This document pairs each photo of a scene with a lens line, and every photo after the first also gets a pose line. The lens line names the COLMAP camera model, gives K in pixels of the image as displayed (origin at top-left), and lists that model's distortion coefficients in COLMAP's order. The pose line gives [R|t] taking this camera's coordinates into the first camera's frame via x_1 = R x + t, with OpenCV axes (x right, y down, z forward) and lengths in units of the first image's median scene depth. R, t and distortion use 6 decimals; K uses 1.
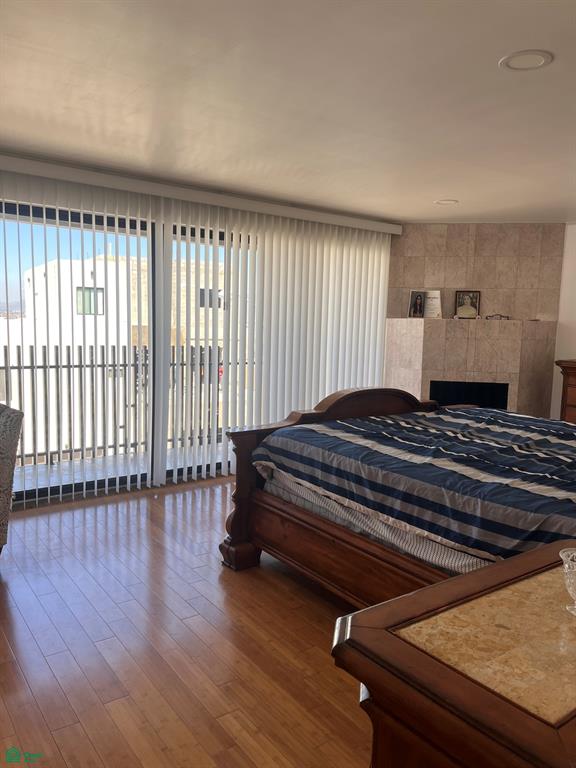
lens RADIAL K [[583.1, 0, 284.7], [0, 583.1, 389.1], [0, 0, 1]] dist [0.073879, -0.123502]
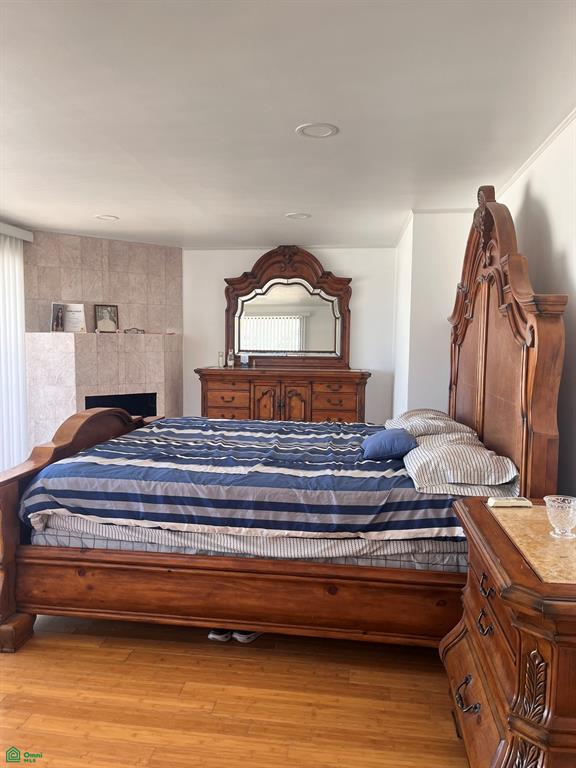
lens RADIAL K [[583.1, 0, 284.7], [0, 583.1, 389.1], [0, 0, 1]] dist [0.073879, -0.123502]
pose [[0.691495, -0.082032, 0.717708, -0.227172], [0.090552, 0.995538, 0.026542, -0.023619], [-0.716683, 0.046636, 0.695838, 0.089948]]
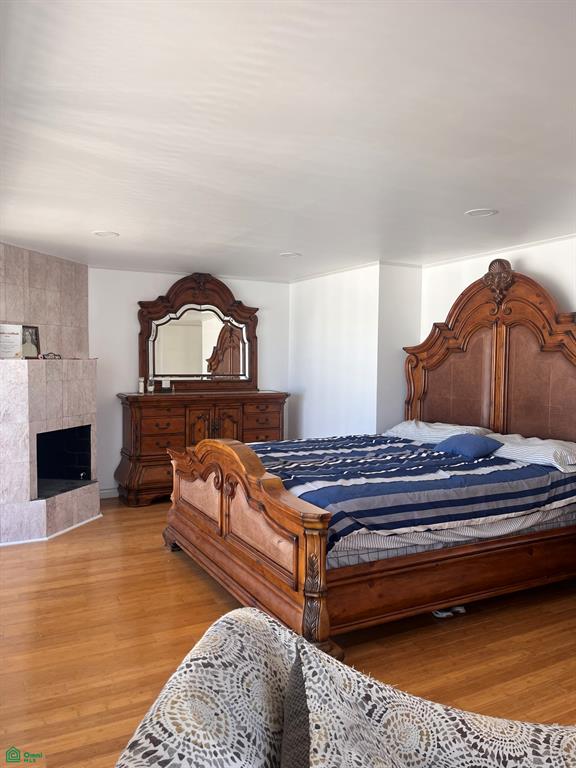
lens RADIAL K [[583.1, 0, 284.7], [0, 583.1, 389.1], [0, 0, 1]] dist [0.073879, -0.123502]
pose [[0.140377, -0.076594, 0.987131, -0.534573], [0.110123, 0.992025, 0.061314, -0.092888], [-0.983955, 0.100099, 0.147692, 0.545894]]
